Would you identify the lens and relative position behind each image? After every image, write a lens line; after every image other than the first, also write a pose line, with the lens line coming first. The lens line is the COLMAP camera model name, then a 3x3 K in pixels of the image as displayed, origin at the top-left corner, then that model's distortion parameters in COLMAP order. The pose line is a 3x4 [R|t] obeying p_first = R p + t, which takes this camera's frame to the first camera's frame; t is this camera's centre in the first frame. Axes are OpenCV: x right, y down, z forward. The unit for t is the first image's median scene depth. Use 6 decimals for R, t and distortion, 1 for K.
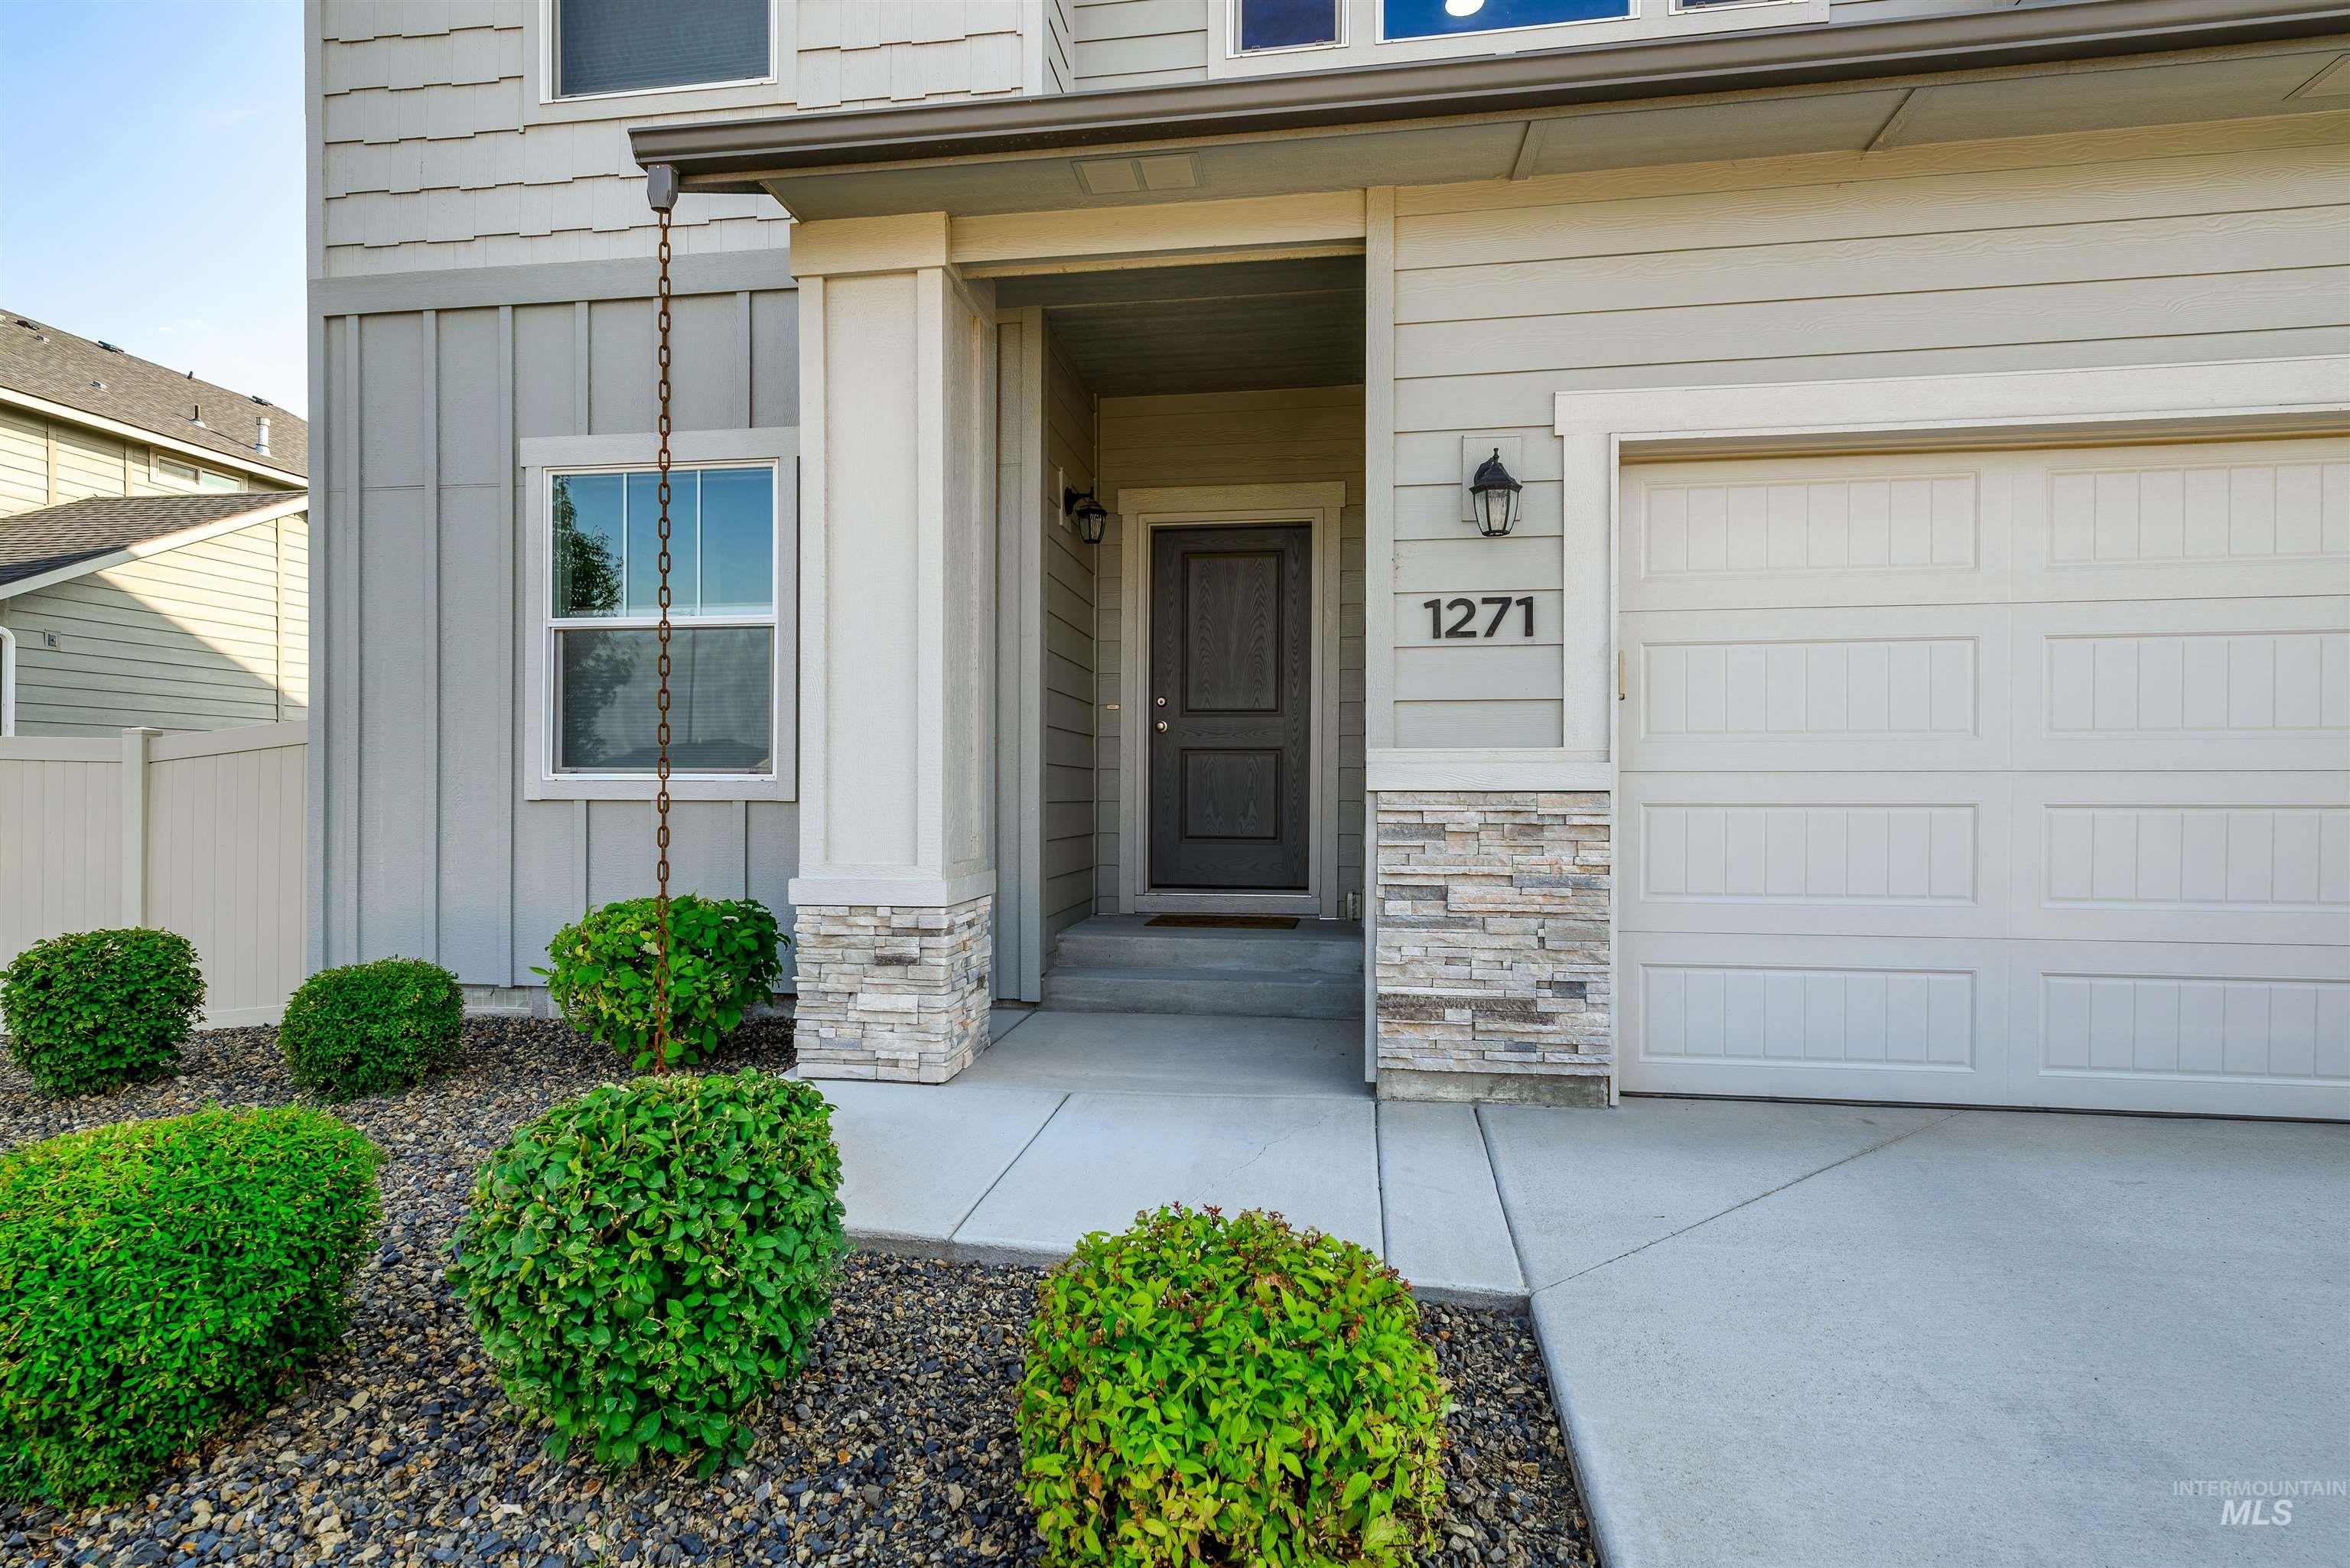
lens RADIAL K [[1160.3, 0, 1175.0], [0, 1160.3, 784.0], [0, 0, 1]] dist [0.002979, 0.000286]
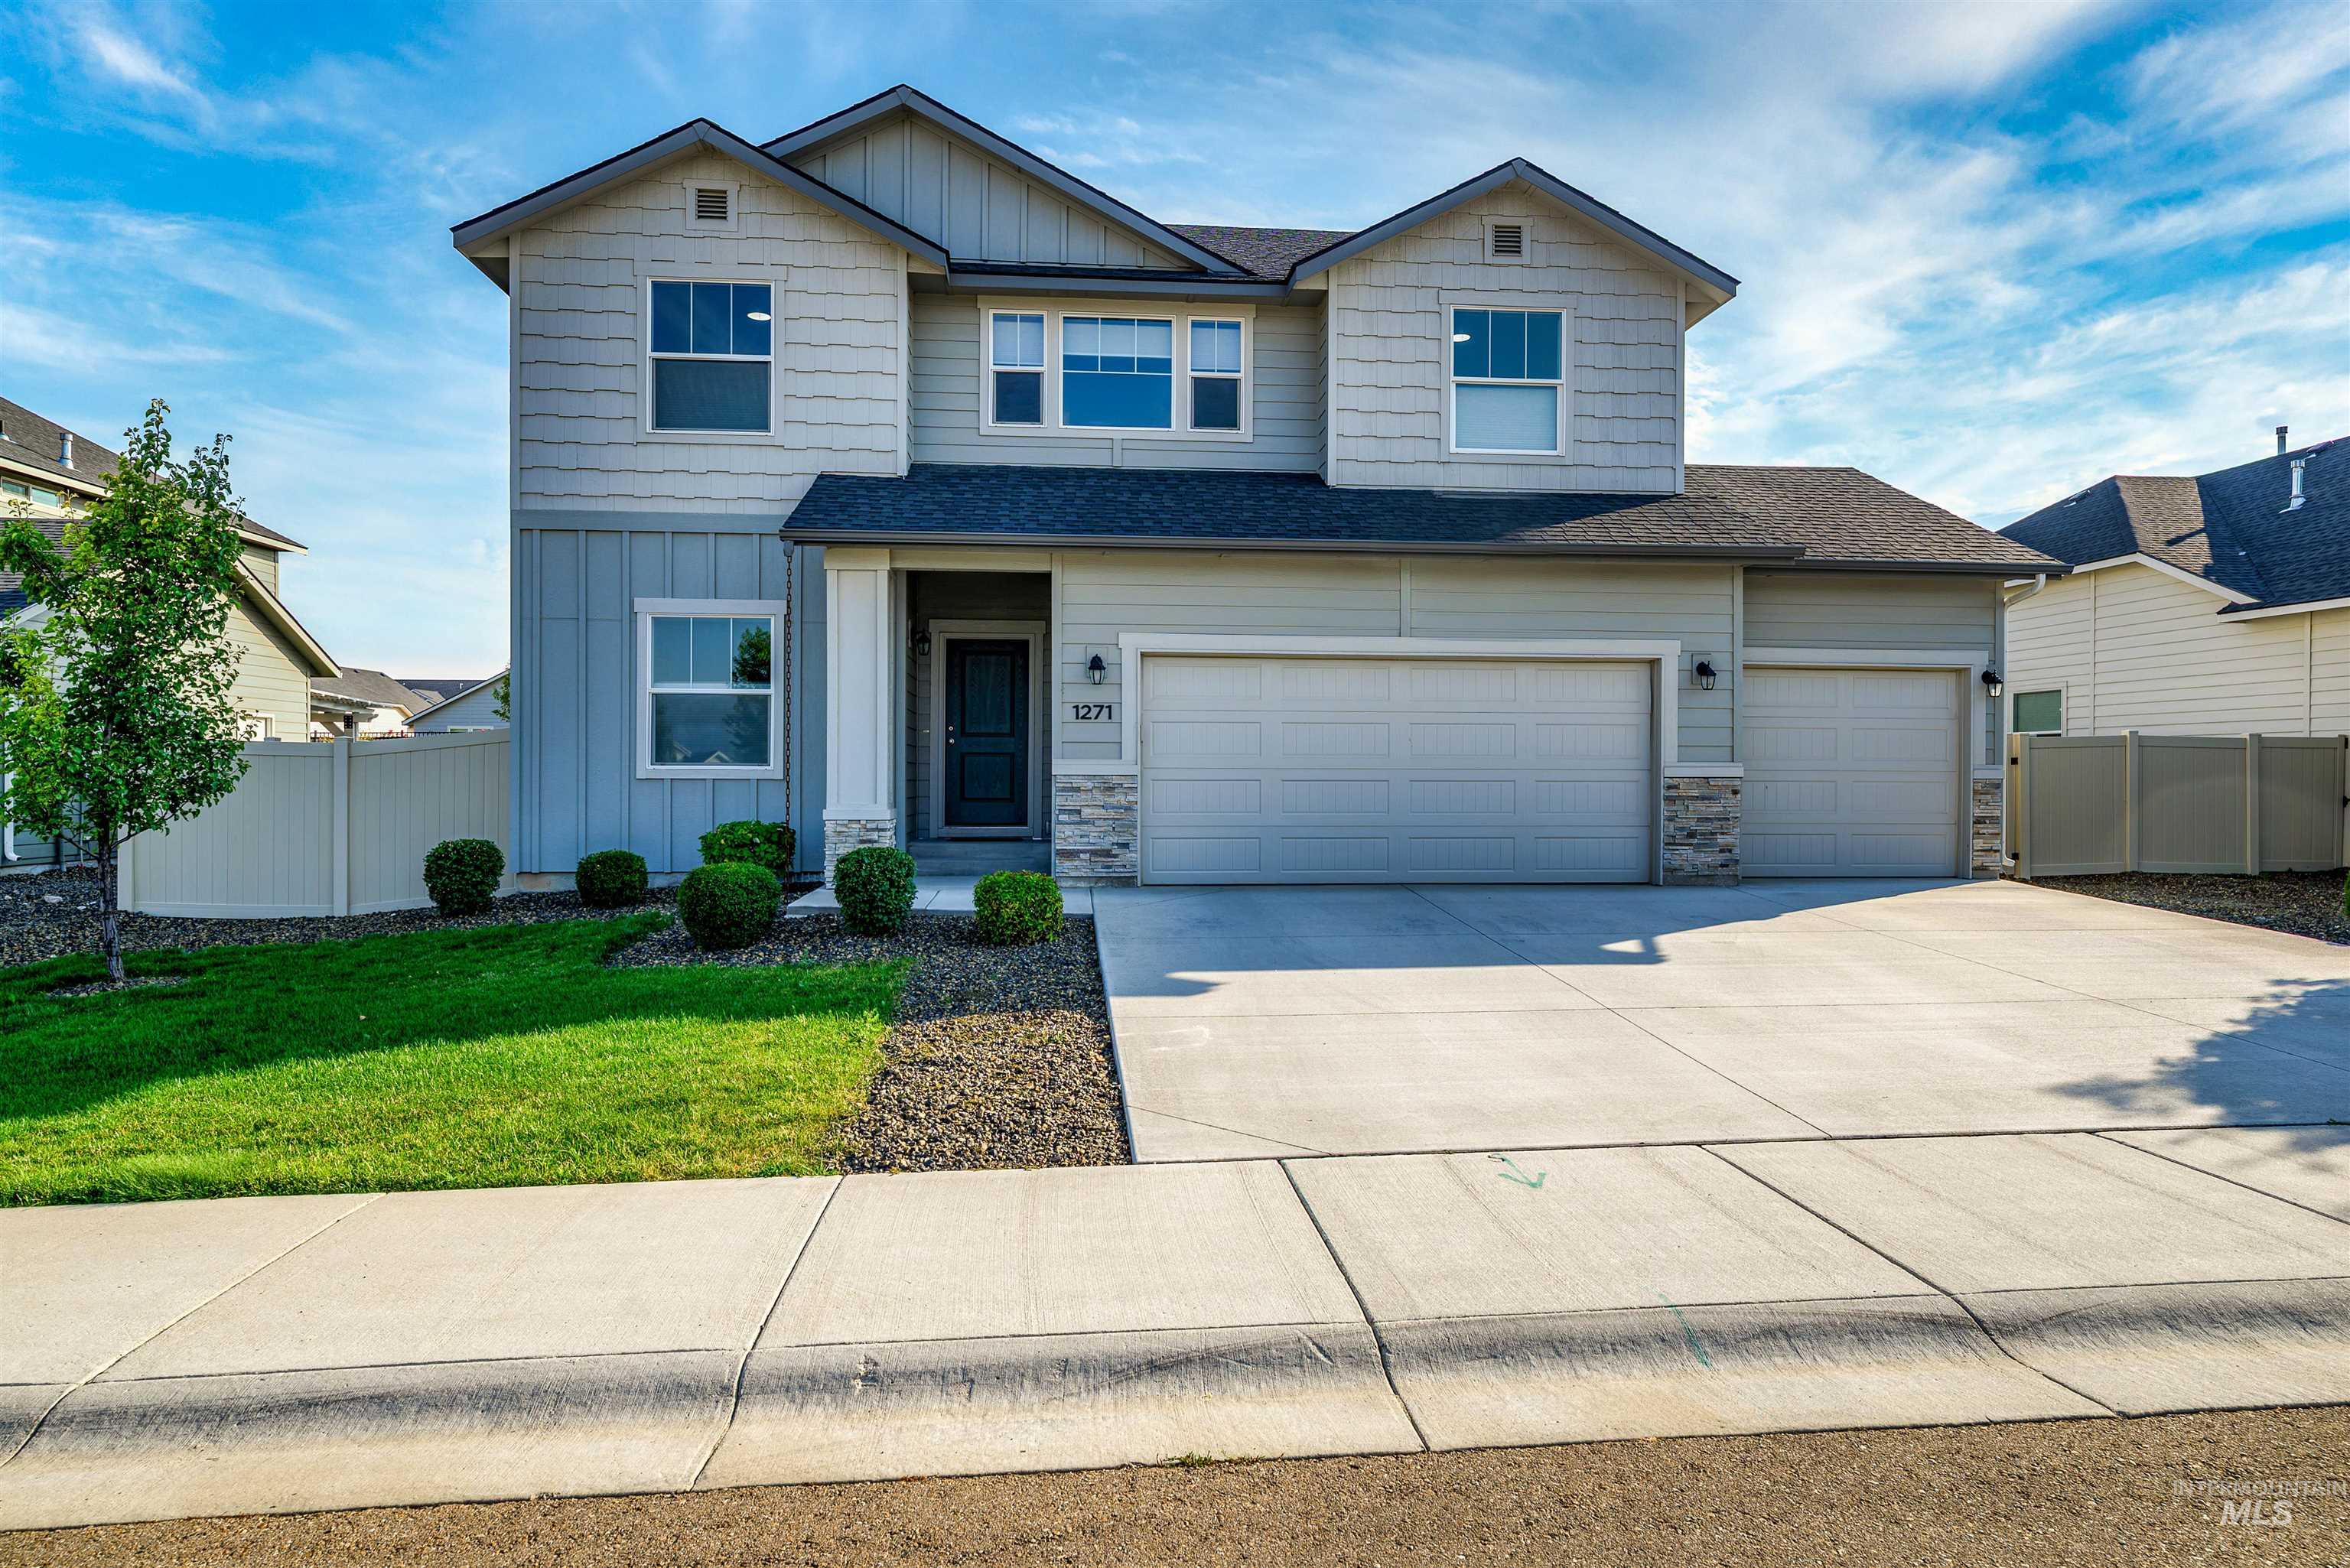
lens RADIAL K [[1275.1, 0, 1175.0], [0, 1275.1, 784.0], [0, 0, 1]] dist [0.001778, -0.000007]
pose [[0.970123, -0.000823, 0.242612, -0.261117], [-0.002717, 0.999895, 0.014257, -0.015059], [-0.242598, -0.014490, 0.970019, -1.836608]]
